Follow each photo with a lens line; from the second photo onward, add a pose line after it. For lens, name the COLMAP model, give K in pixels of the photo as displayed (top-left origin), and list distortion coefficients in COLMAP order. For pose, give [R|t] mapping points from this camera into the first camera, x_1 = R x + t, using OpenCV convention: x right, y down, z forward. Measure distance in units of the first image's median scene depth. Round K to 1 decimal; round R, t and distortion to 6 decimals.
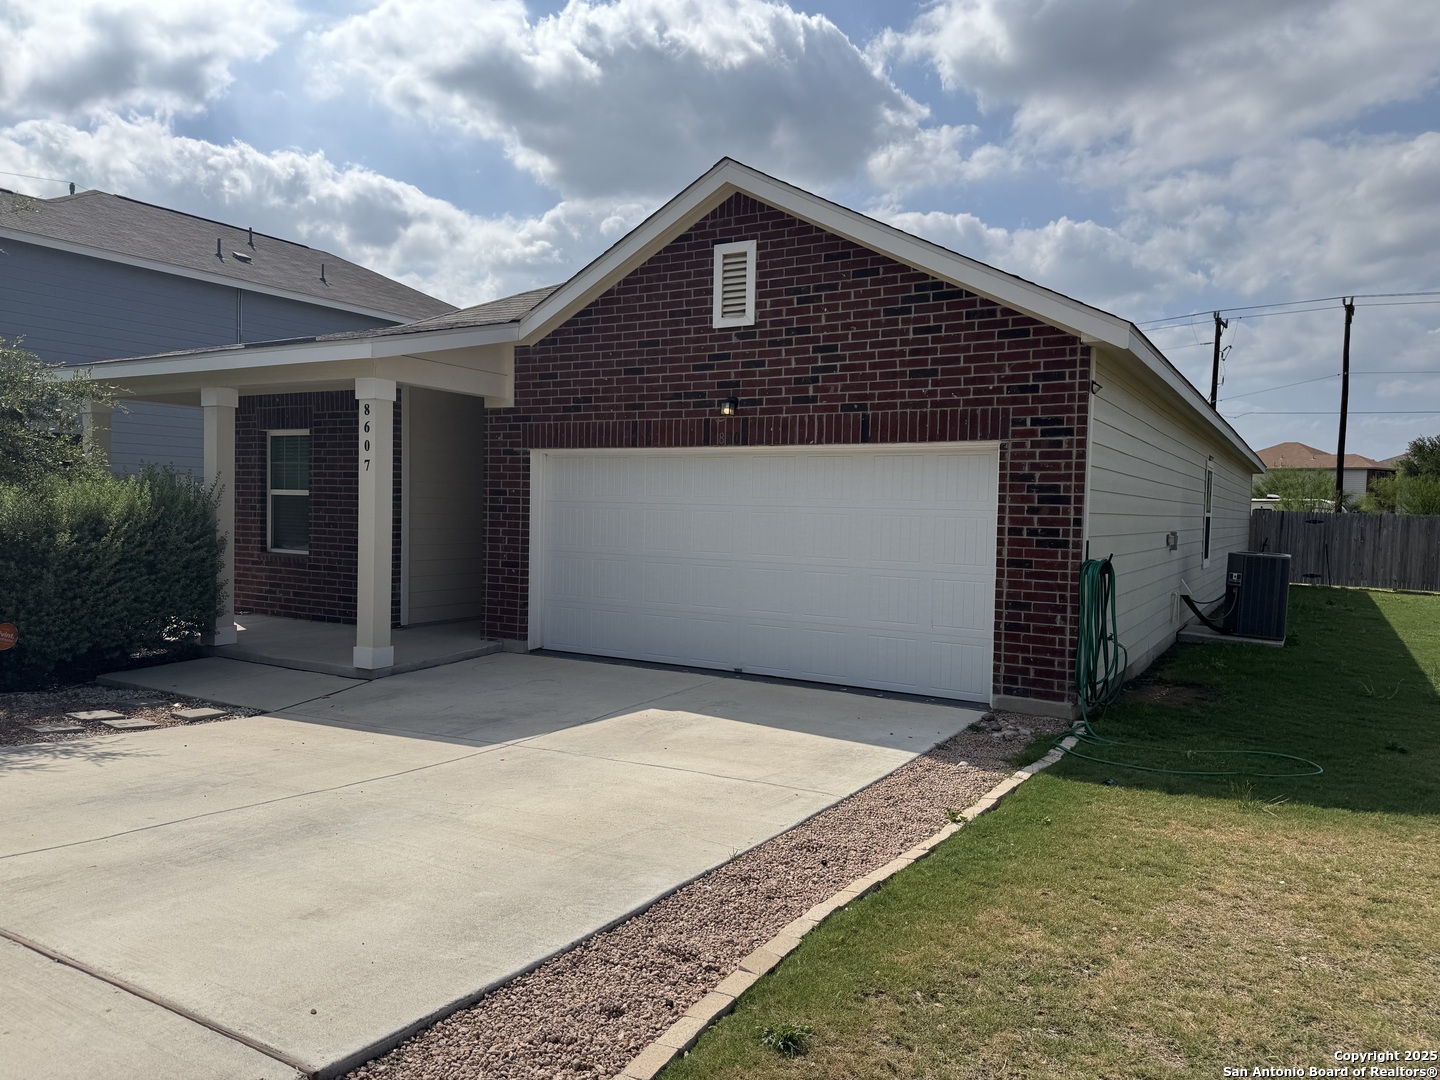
lens RADIAL K [[997.5, 0, 708.6], [0, 997.5, 548.1], [0, 0, 1]] dist [0.033039, -0.038635]
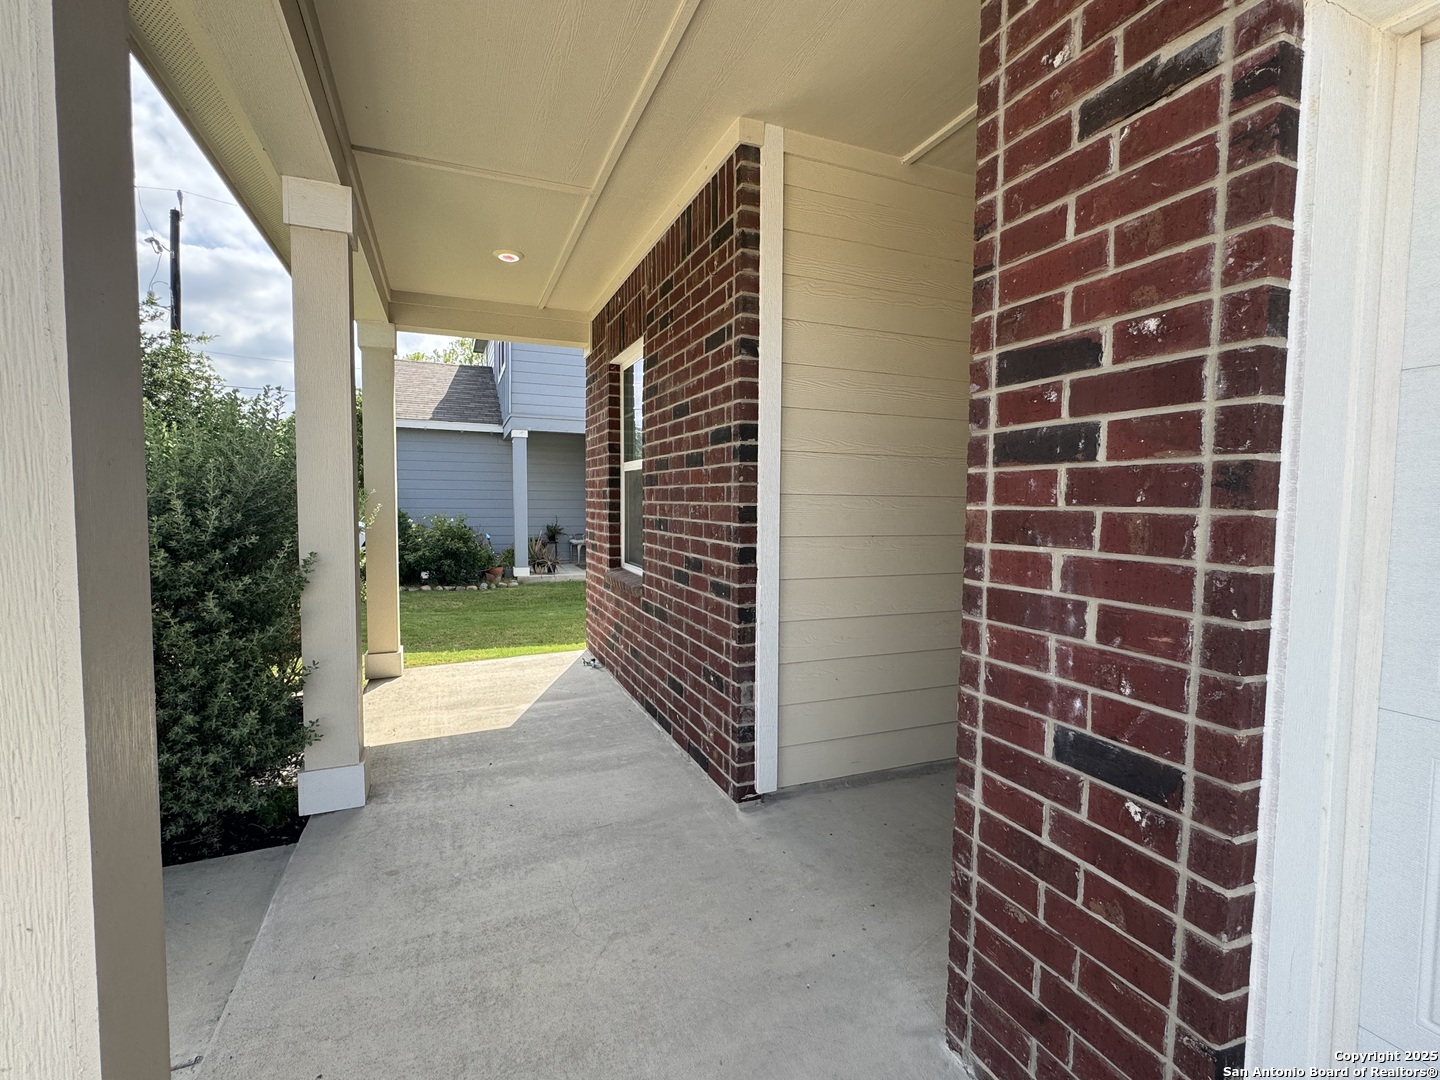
lens RADIAL K [[674.7, 0, 717.1], [0, 674.7, 547.2], [0, 0, 1]] dist [-0.003904, -0.000220]
pose [[0.793392, 0.024261, -0.608228, -0.237781], [-0.012713, 0.999648, 0.023292, -0.029490], [0.608579, -0.010748, 0.793421, 1.125086]]
